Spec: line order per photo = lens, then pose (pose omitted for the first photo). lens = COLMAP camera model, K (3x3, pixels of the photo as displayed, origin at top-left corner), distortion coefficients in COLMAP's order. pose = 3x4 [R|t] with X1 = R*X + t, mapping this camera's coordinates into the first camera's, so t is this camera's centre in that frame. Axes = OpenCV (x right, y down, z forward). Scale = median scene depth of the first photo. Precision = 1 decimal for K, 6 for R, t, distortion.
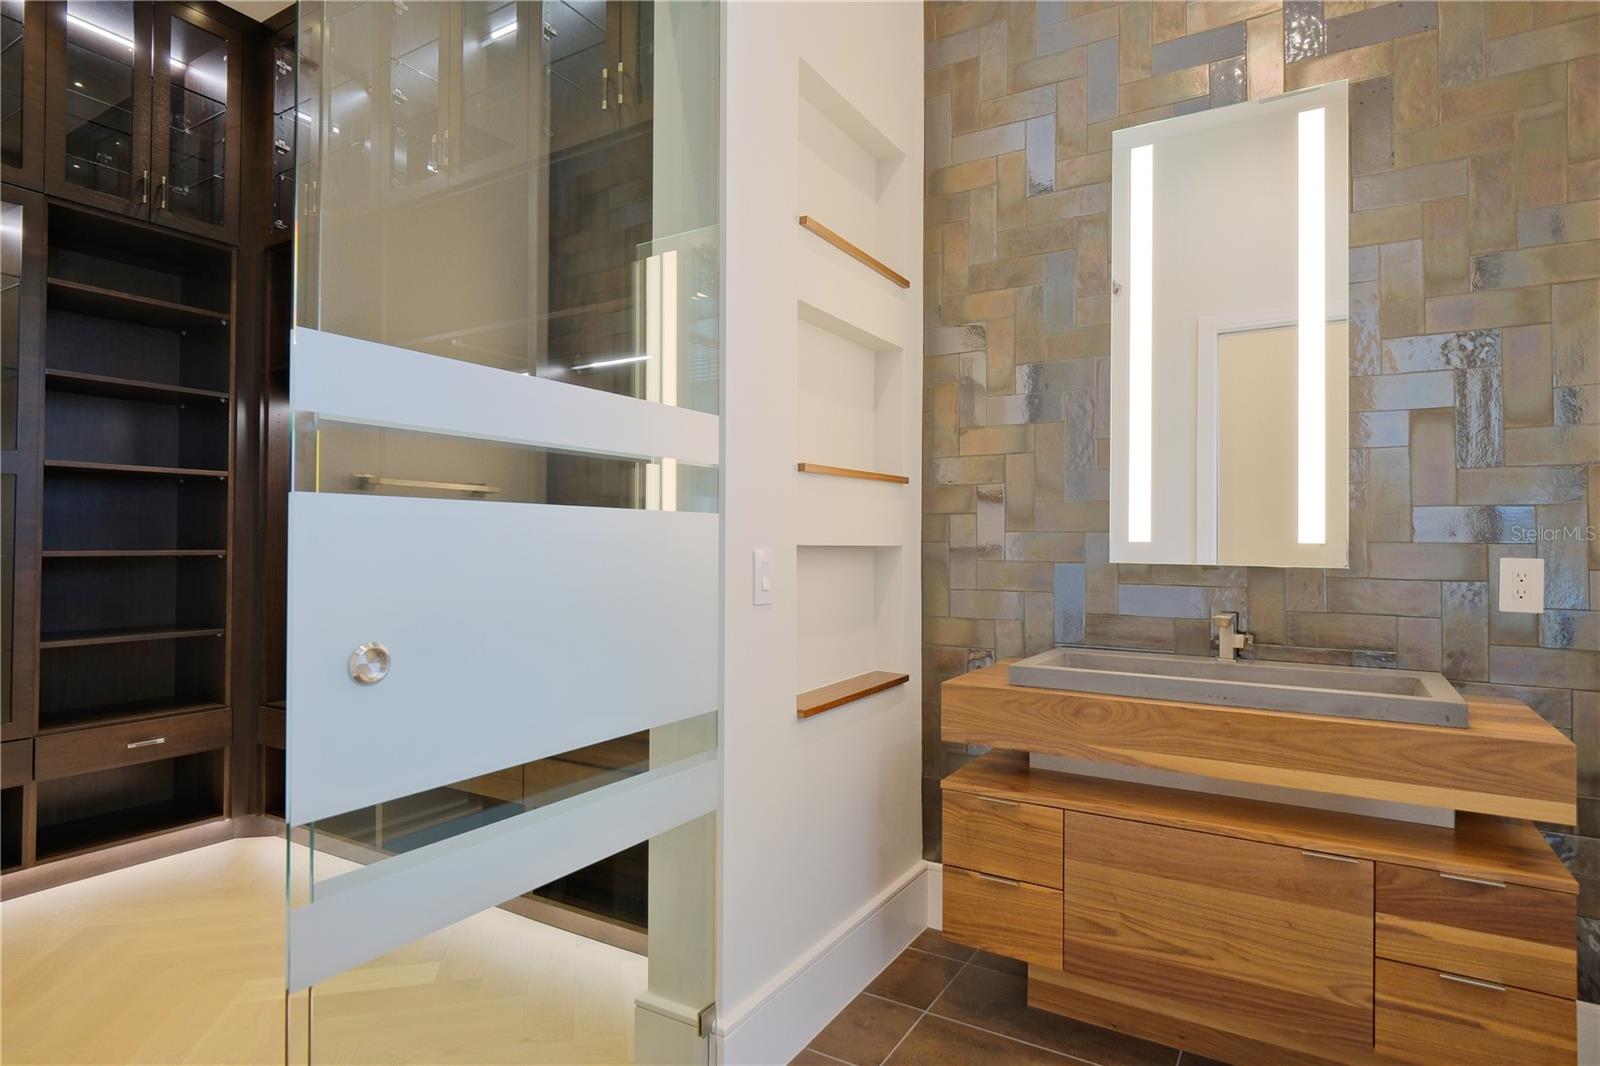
lens RADIAL K [[848.8, 0, 802.8], [0, 848.8, 531.4], [0, 0, 1]] dist [0.000309, -0.000961]
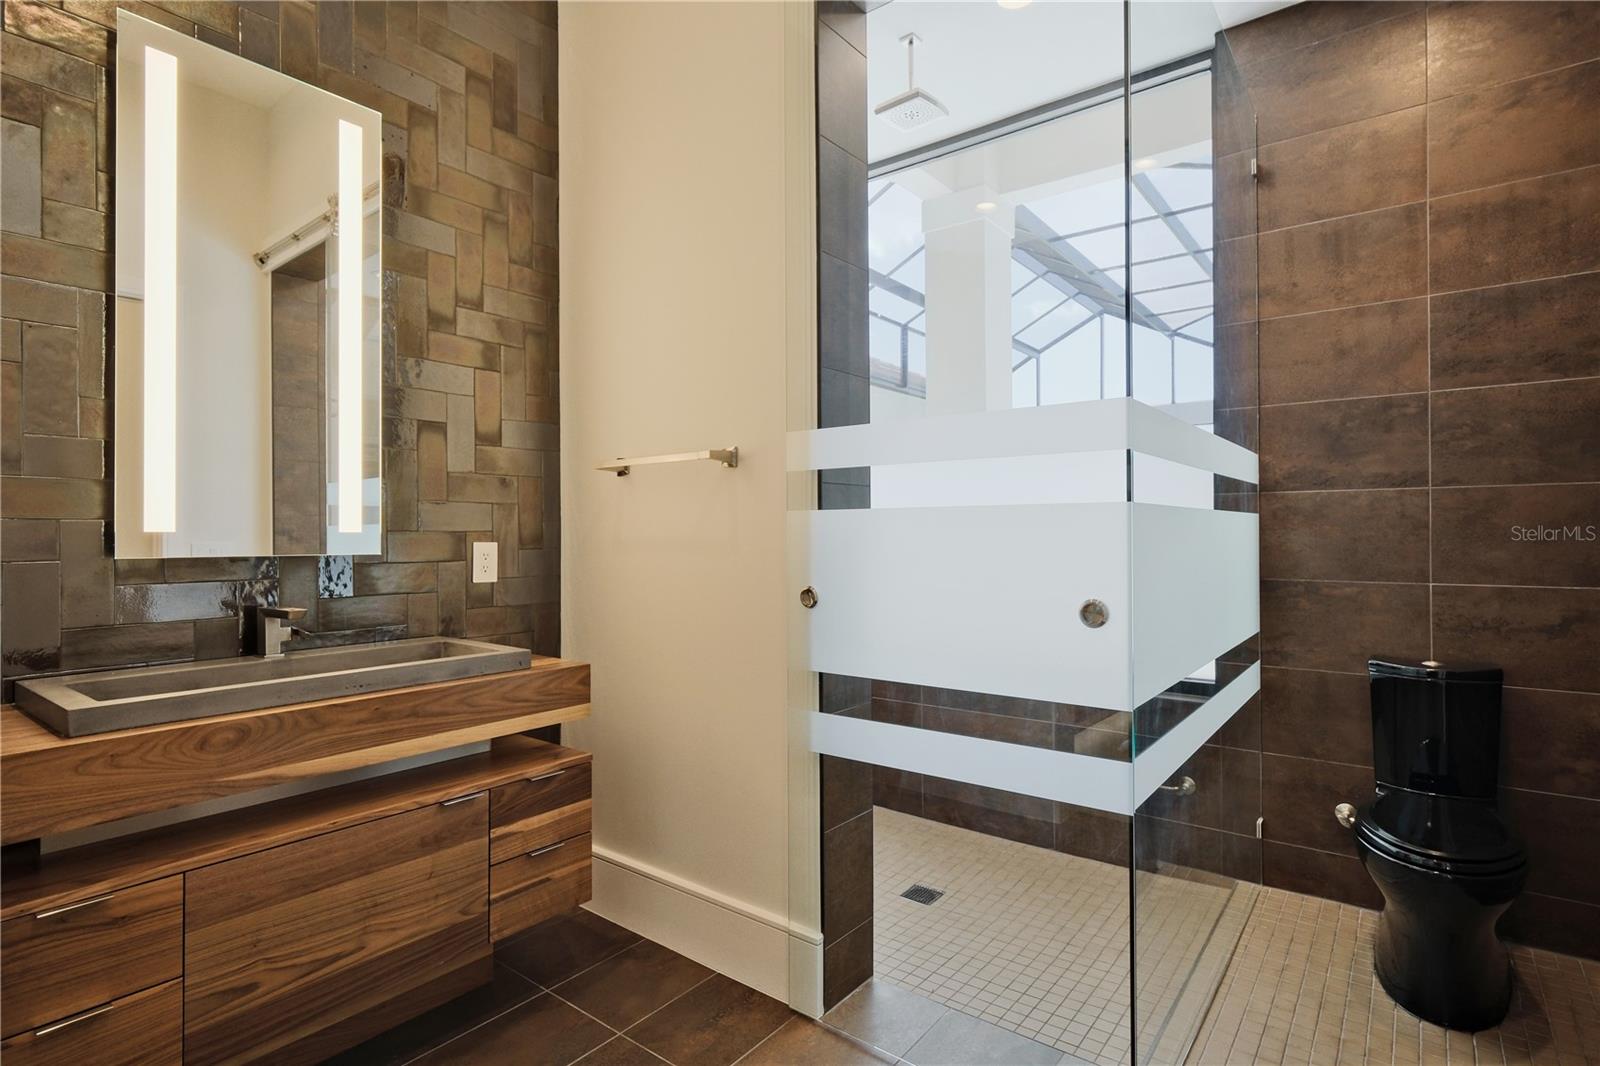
lens RADIAL K [[814.8, 0, 793.9], [0, 814.8, 530.1], [0, 0, 1]] dist [-0.001628, 0.002209]
pose [[0.122163, -0.003917, 0.992502, -0.389982], [-0.007473, 0.999960, 0.004866, 0.002575], [-0.992482, -0.008012, 0.122129, 0.366634]]
